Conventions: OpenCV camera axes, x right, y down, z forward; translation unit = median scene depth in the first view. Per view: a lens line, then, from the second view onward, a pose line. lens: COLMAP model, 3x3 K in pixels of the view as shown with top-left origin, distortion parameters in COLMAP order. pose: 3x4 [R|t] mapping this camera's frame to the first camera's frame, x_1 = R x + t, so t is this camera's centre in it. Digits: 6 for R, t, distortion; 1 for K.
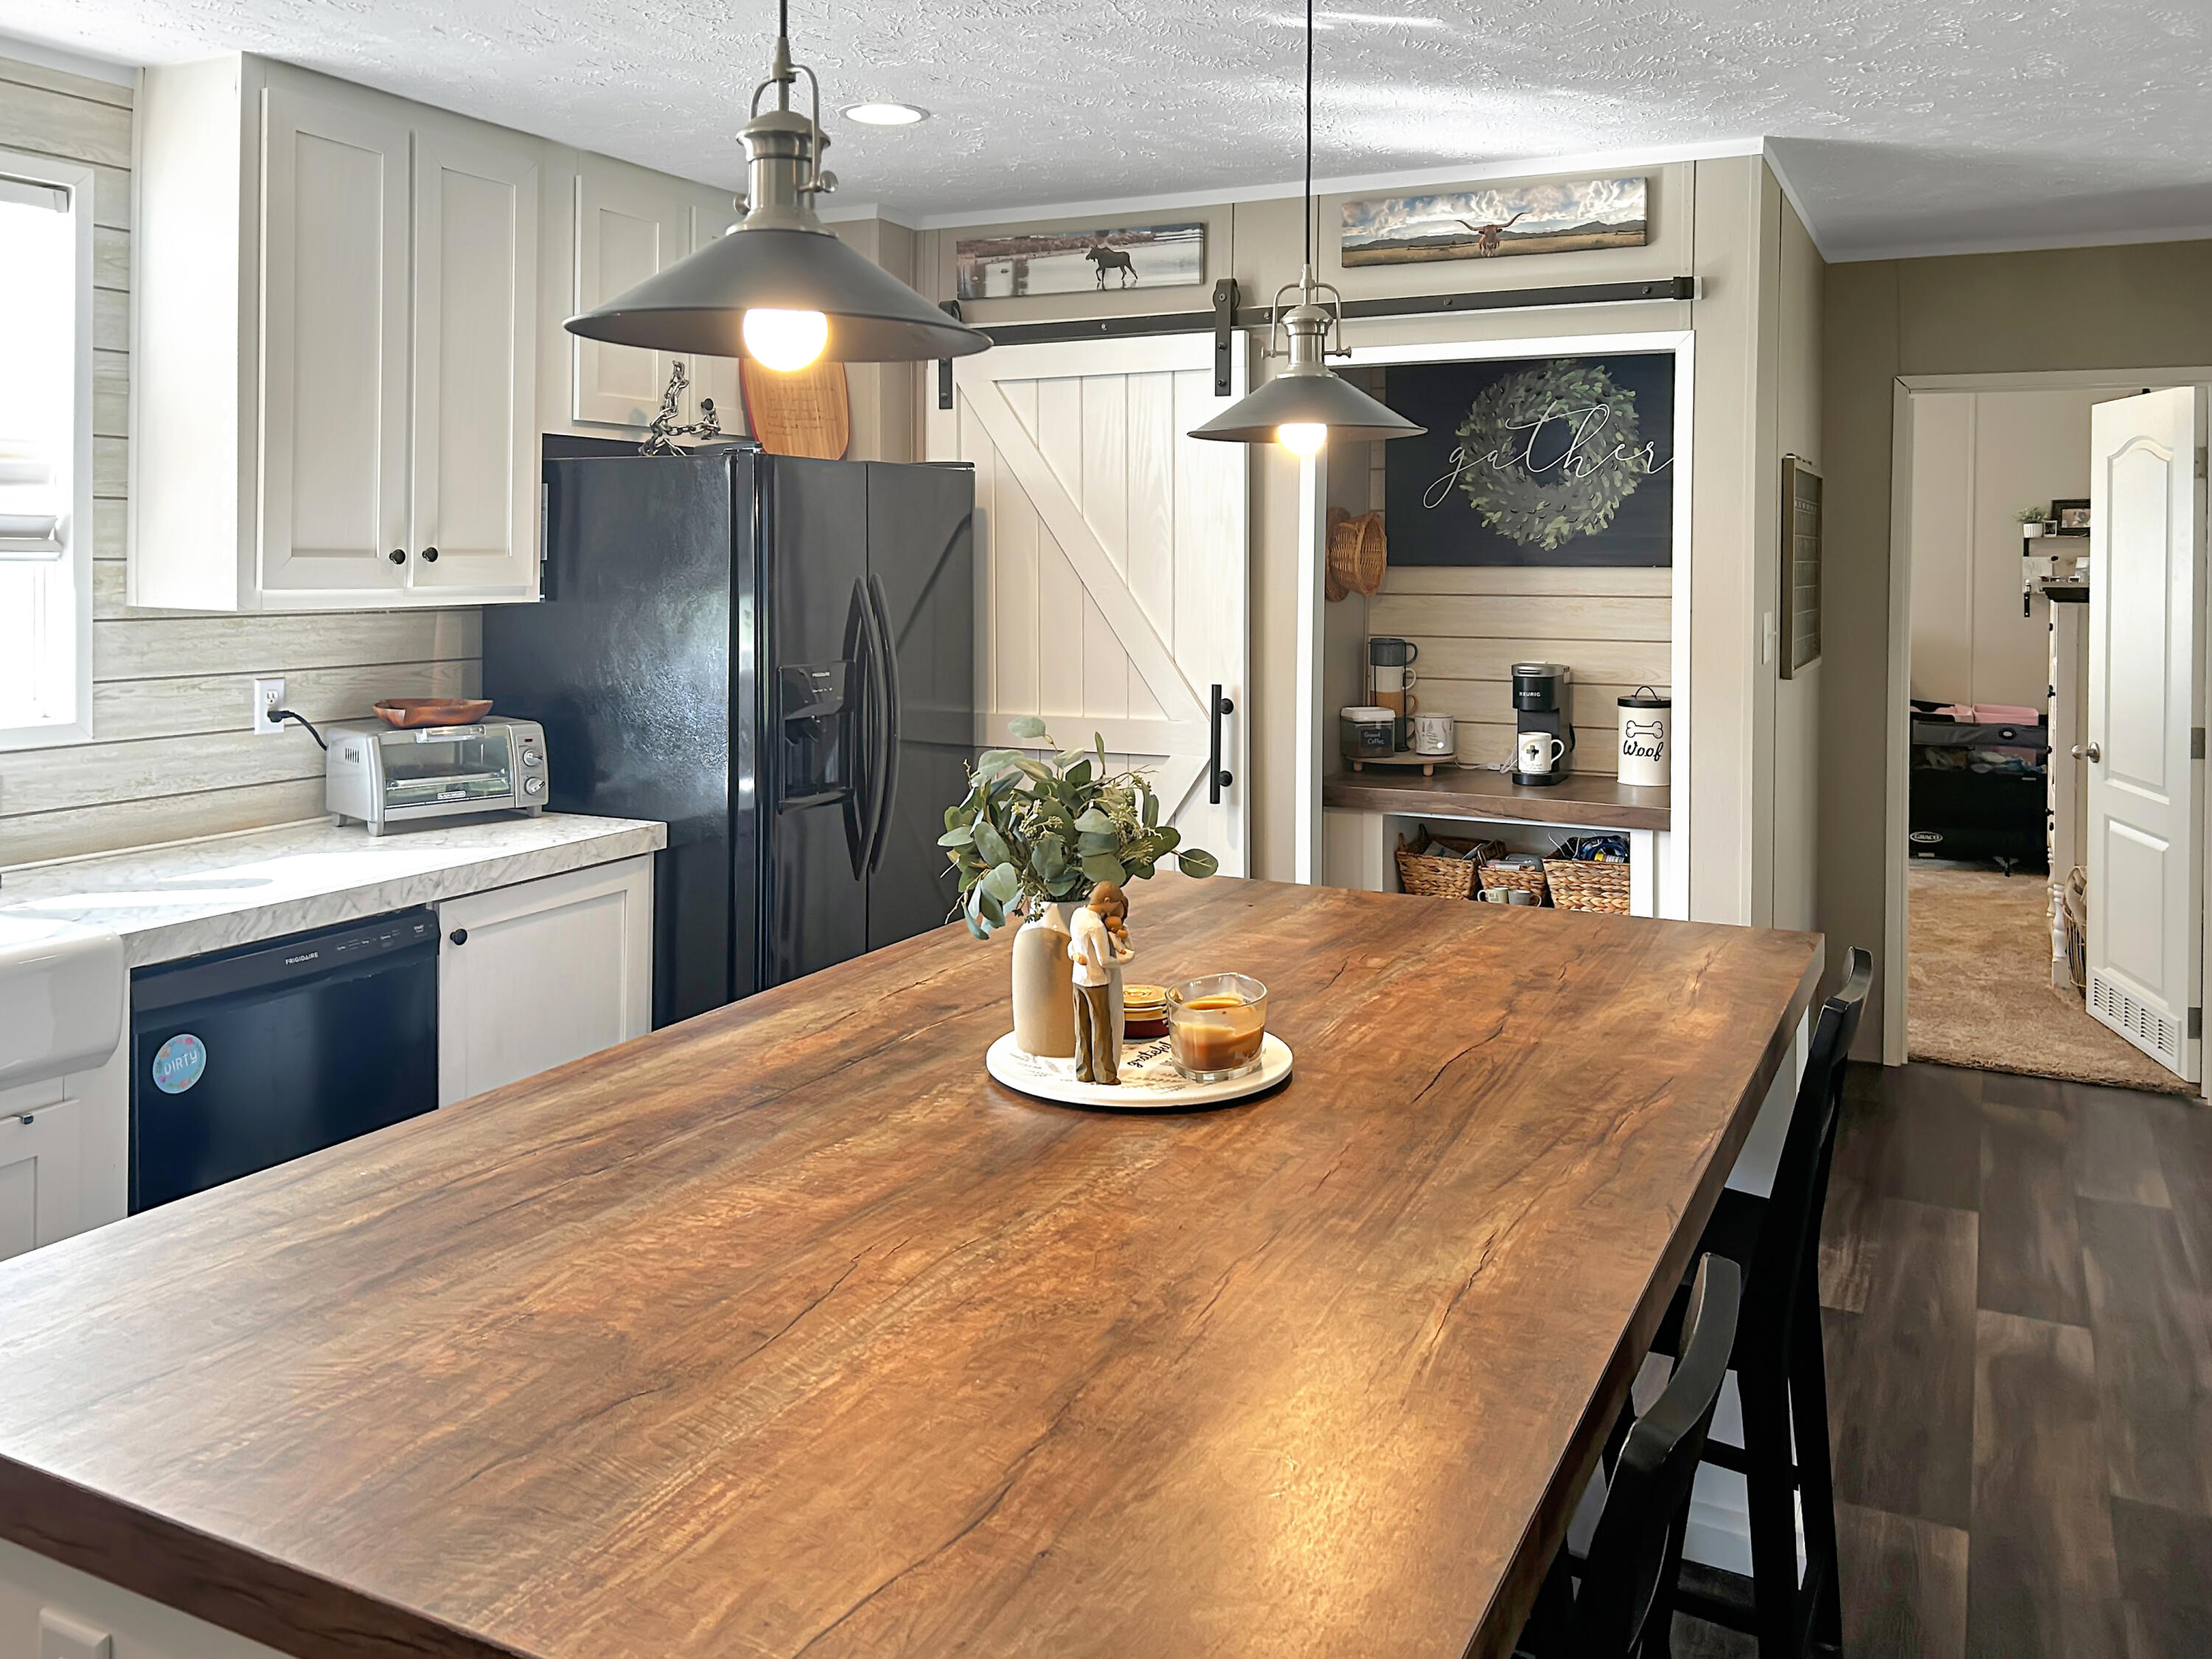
lens RADIAL K [[1772.2, 0, 1107.0], [0, 1772.2, 674.0], [0, 0, 1]] dist [0.049396, -0.102819]
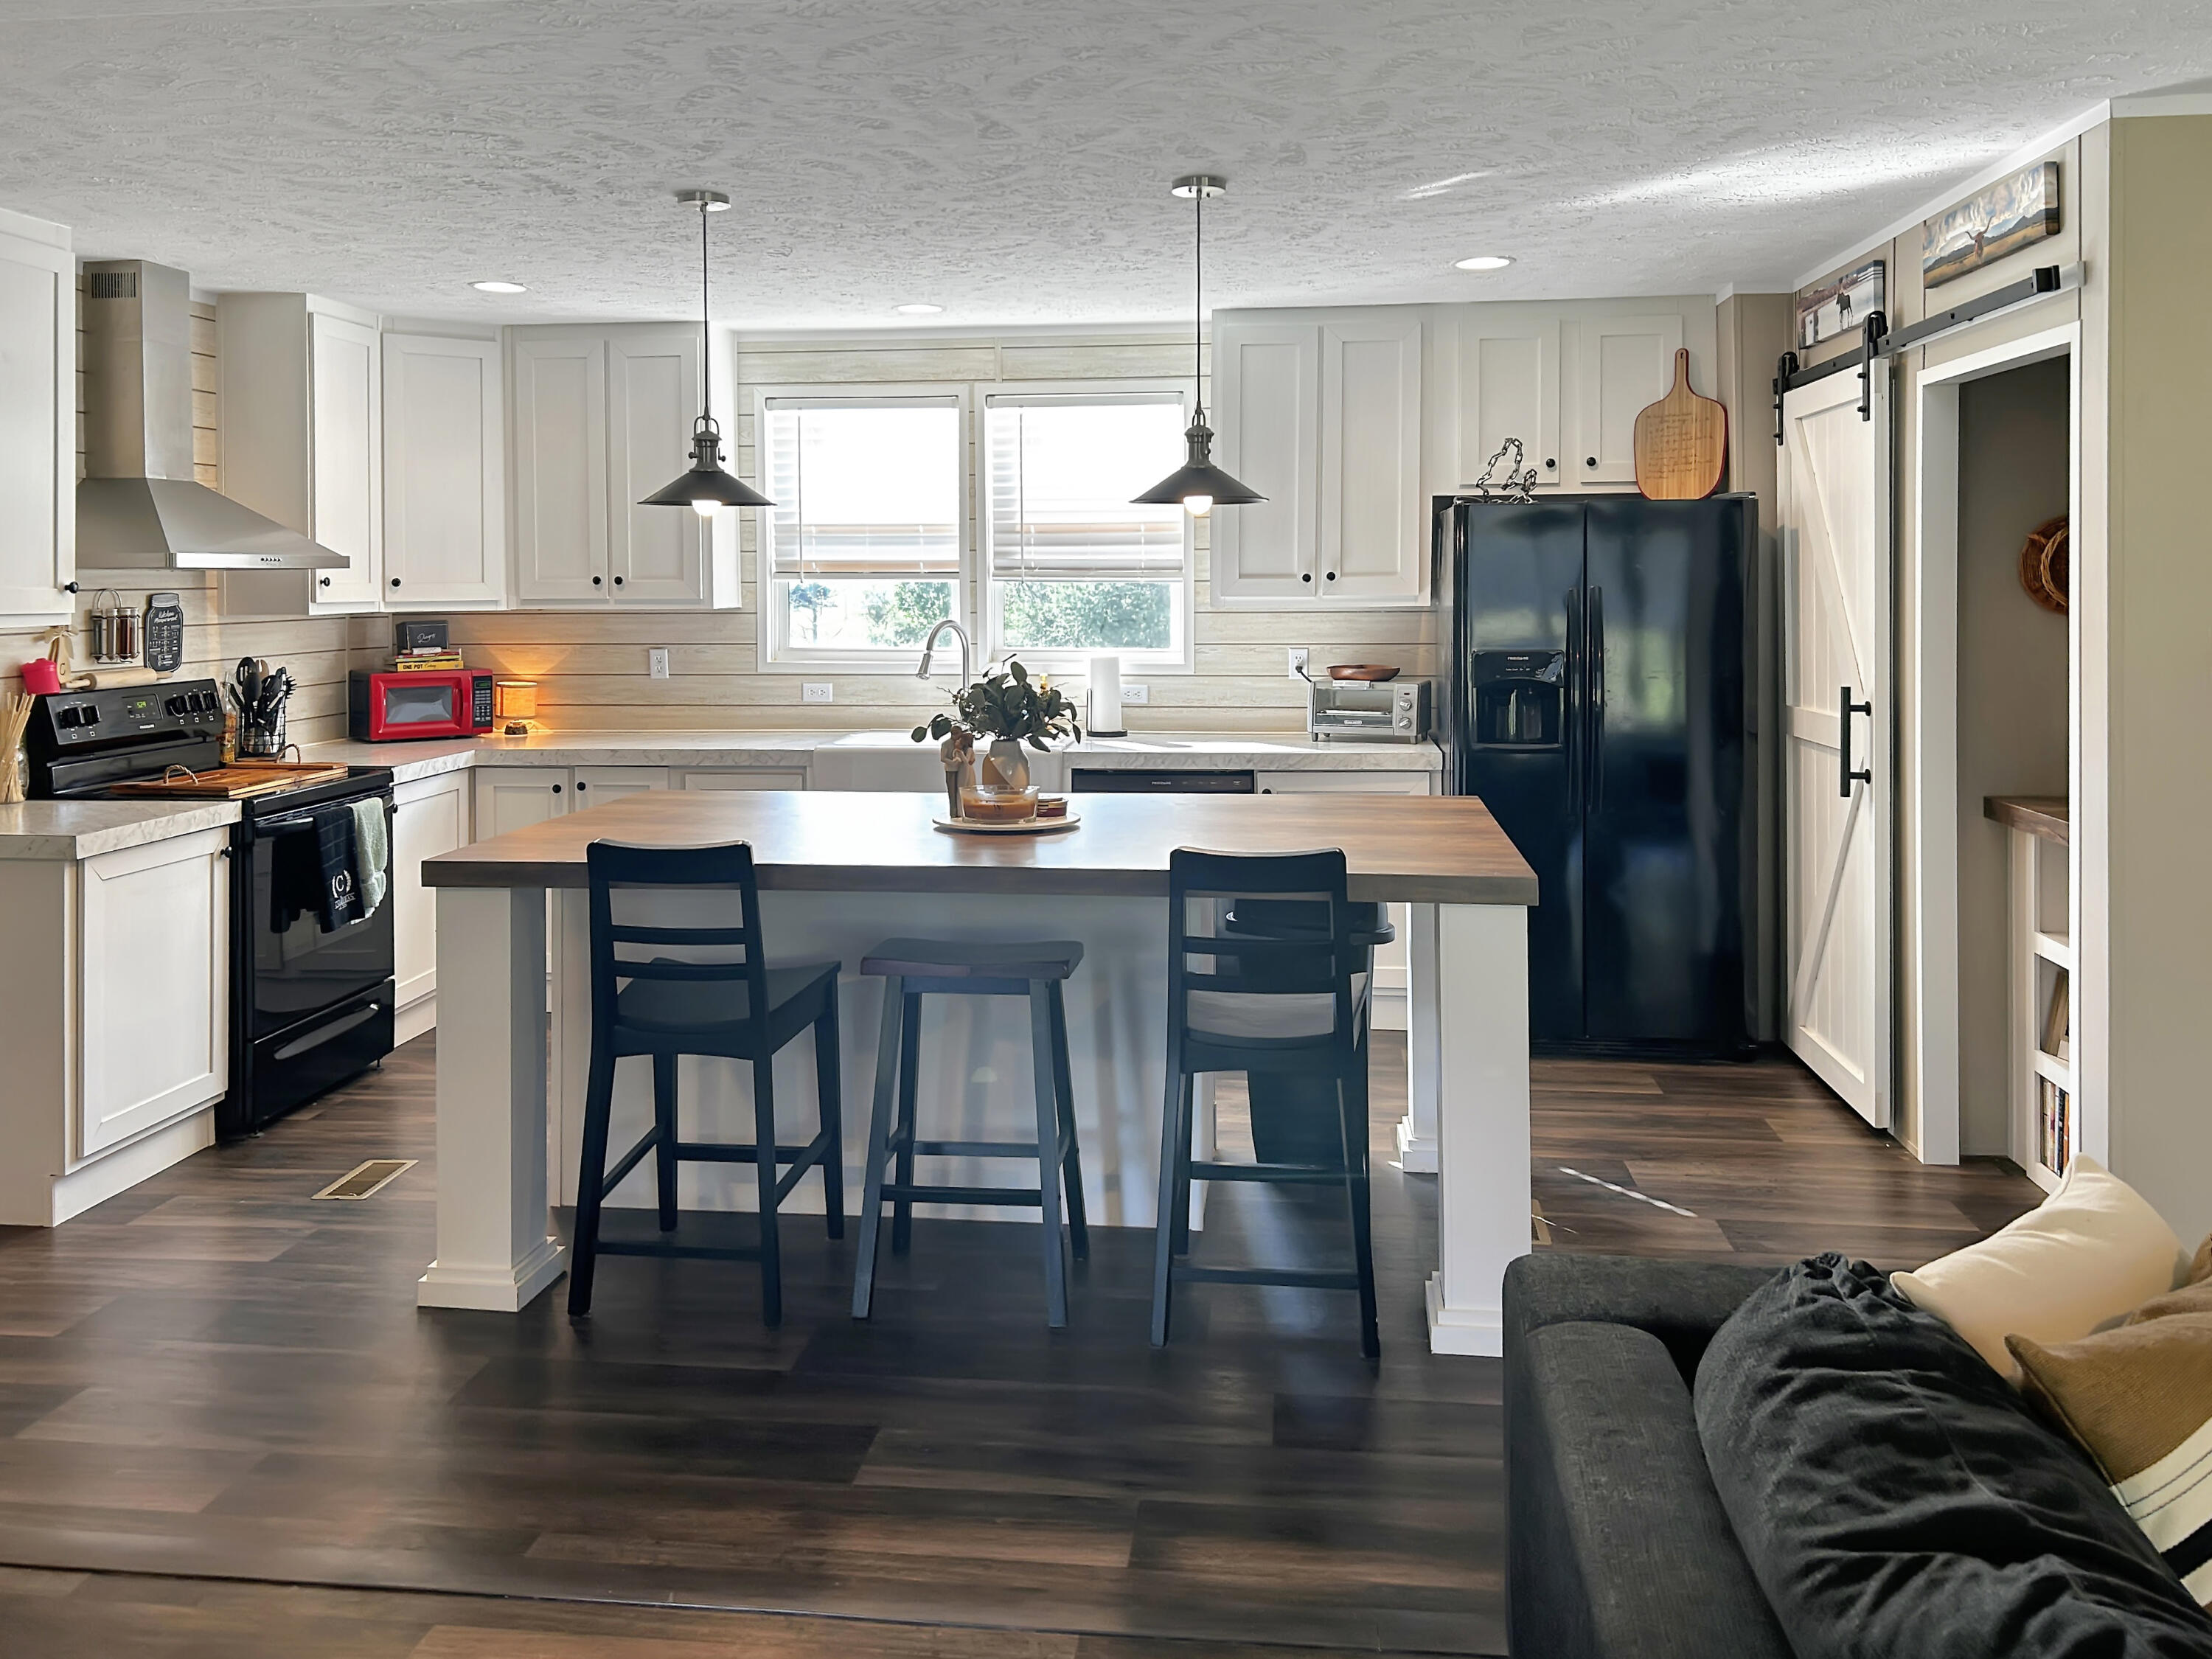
lens RADIAL K [[1697.8, 0, 1106.0], [0, 1697.8, 829.5], [0, 0, 1]] dist [0.065943, -0.157866]
pose [[0.343558, 0.130254, -0.930055, 1.022875], [-0.055766, 0.991417, 0.118248, -0.007464], [0.937474, 0.011240, 0.347873, 0.227373]]
